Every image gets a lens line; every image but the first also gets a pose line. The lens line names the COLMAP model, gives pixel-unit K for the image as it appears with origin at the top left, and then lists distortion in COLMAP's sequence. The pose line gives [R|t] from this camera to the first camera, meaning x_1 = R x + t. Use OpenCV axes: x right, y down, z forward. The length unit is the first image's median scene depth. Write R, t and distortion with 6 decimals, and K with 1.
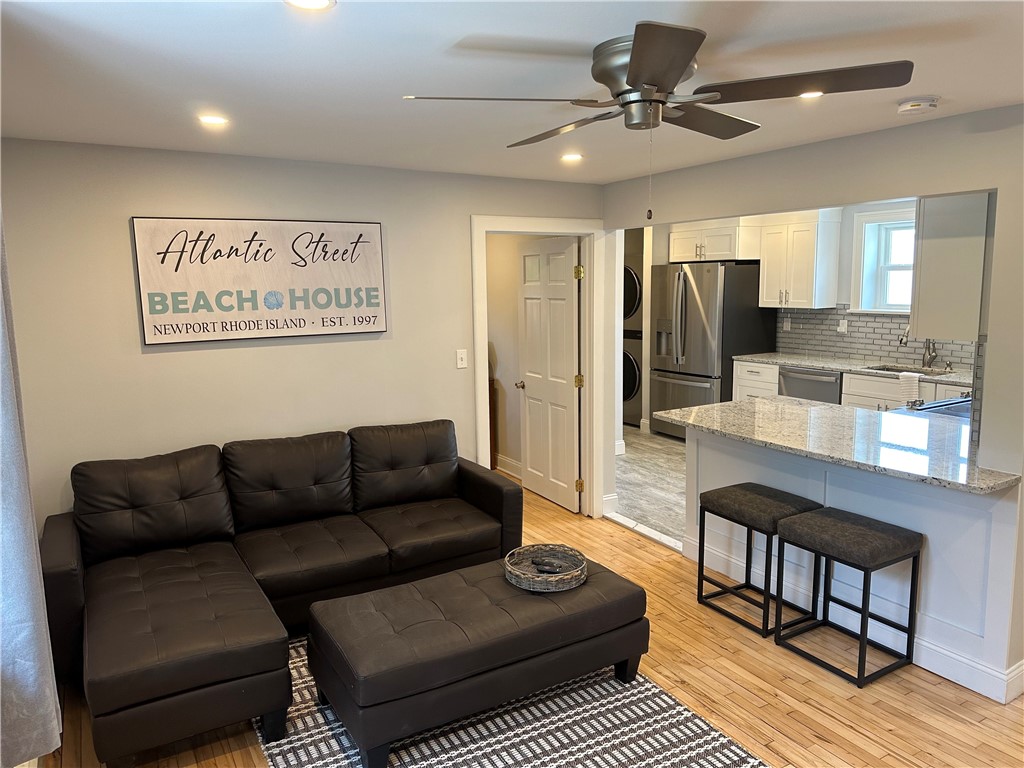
lens RADIAL K [[722.1, 0, 512.0], [0, 722.1, 384.0], [0, 0, 1]] dist [0.004225, -0.001353]
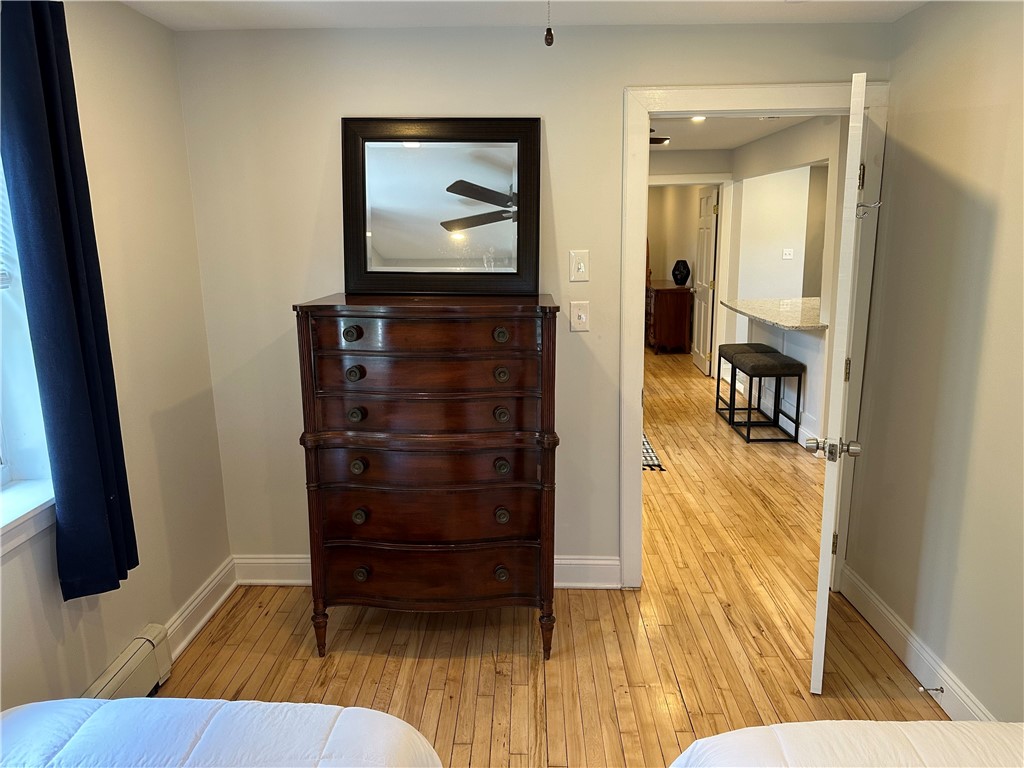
lens RADIAL K [[722.1, 0, 512.0], [0, 722.1, 384.0], [0, 0, 1]] dist [0.004225, -0.001353]
pose [[0.856636, 0.110226, -0.504009, 0.749878], [-0.074081, 0.993067, 0.091271, 0.136592], [0.510575, -0.040849, 0.858862, -0.705219]]
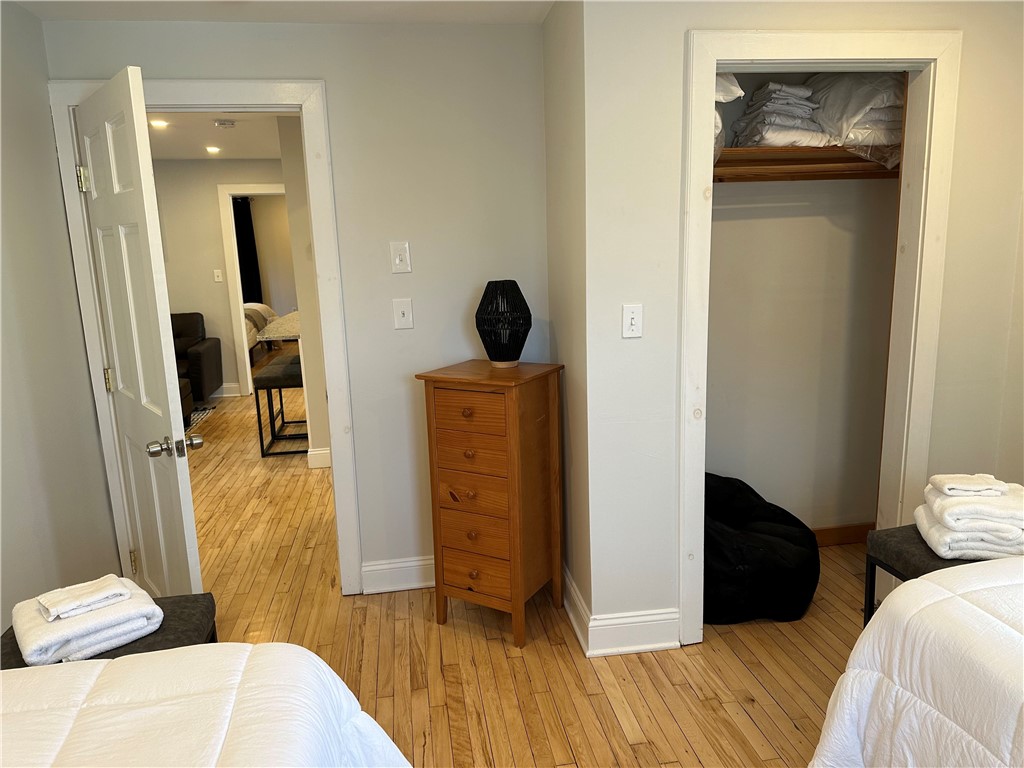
lens RADIAL K [[722.1, 0, 512.0], [0, 722.1, 384.0], [0, 0, 1]] dist [0.004225, -0.001353]
pose [[0.935667, 0.055325, -0.348520, 1.421095], [-0.033775, 0.997140, 0.067614, 0.093313], [0.351264, -0.051493, 0.934859, -0.348338]]
